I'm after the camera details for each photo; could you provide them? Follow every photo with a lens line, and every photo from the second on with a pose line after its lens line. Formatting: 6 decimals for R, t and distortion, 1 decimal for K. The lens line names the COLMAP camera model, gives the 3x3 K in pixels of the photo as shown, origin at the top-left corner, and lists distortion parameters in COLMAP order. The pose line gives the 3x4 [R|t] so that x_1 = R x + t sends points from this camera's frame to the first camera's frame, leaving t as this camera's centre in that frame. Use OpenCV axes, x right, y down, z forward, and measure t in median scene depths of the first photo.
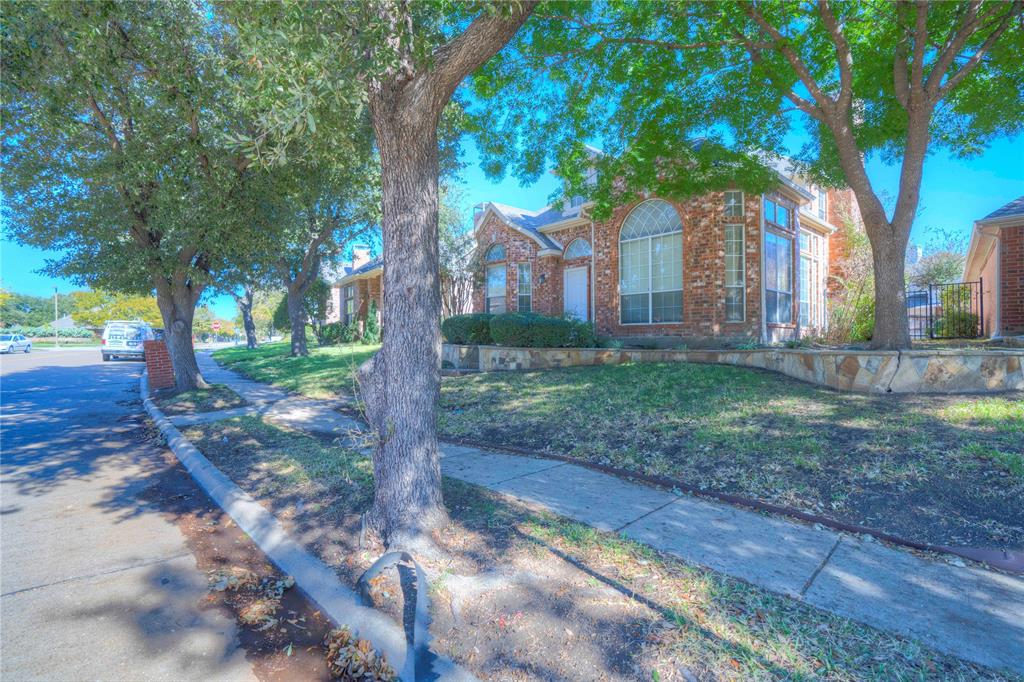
lens RADIAL K [[474.0, 0, 512.0], [0, 474.0, 341.0], [0, 0, 1]] dist [-0.074441, 0.027278]
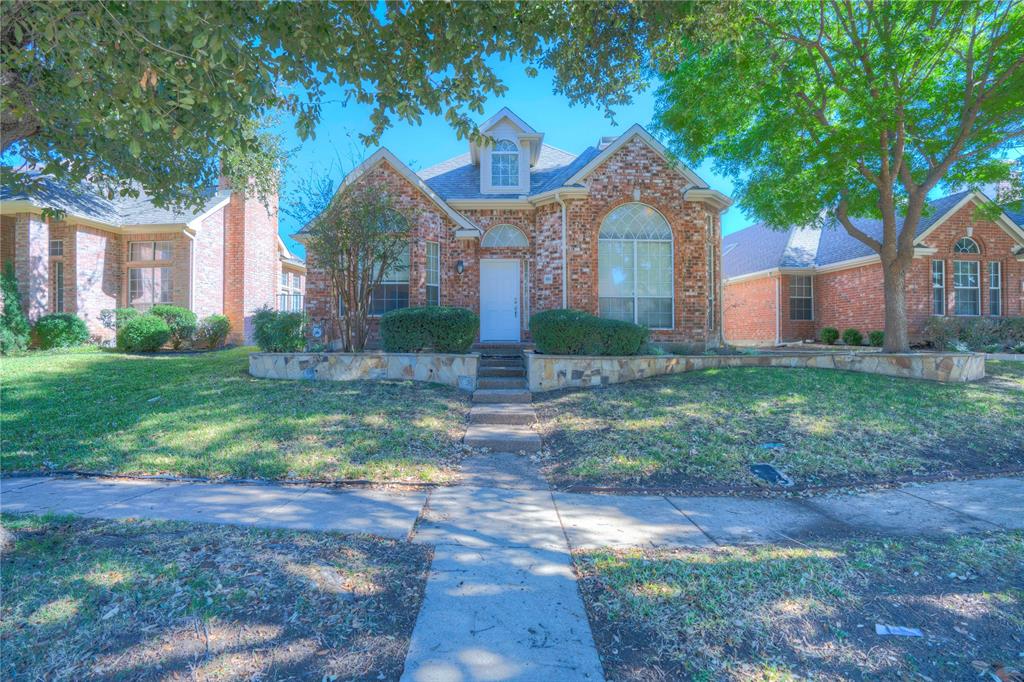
lens RADIAL K [[474.0, 0, 512.0], [0, 474.0, 341.0], [0, 0, 1]] dist [-0.074441, 0.027278]
pose [[0.635004, 0.004154, 0.772498, -0.678878], [0.001600, 0.999976, -0.006692, -0.006265], [-0.772507, 0.005485, 0.634982, 0.626037]]
